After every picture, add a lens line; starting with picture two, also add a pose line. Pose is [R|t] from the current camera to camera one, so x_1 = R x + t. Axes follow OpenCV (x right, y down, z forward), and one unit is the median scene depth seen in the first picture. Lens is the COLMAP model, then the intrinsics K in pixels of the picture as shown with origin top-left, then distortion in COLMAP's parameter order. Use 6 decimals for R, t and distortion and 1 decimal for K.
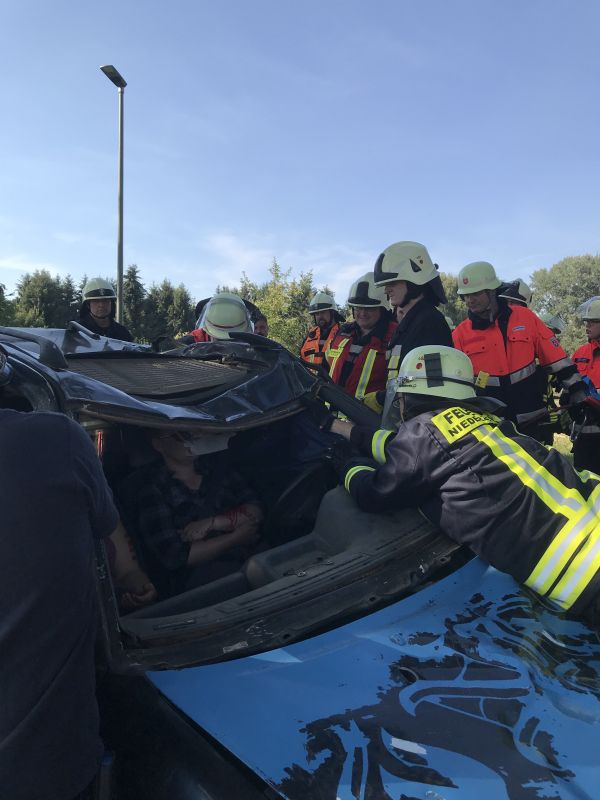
lens RADIAL K [[648.0, 0, 298.6], [0, 648.0, 378.6], [0, 0, 1]] dist [0.043046, -0.008686]
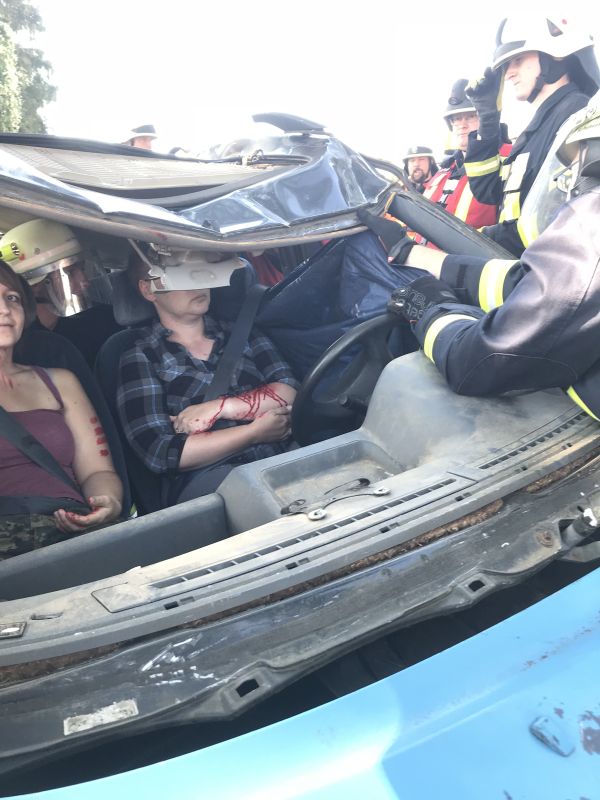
lens RADIAL K [[648.0, 0, 298.6], [0, 648.0, 378.6], [0, 0, 1]] dist [0.043046, -0.008686]
pose [[0.990952, 0.033258, -0.130032, 0.033003], [-0.012218, 0.987144, 0.159366, 0.091944], [0.133661, -0.156335, 0.978618, 0.390894]]
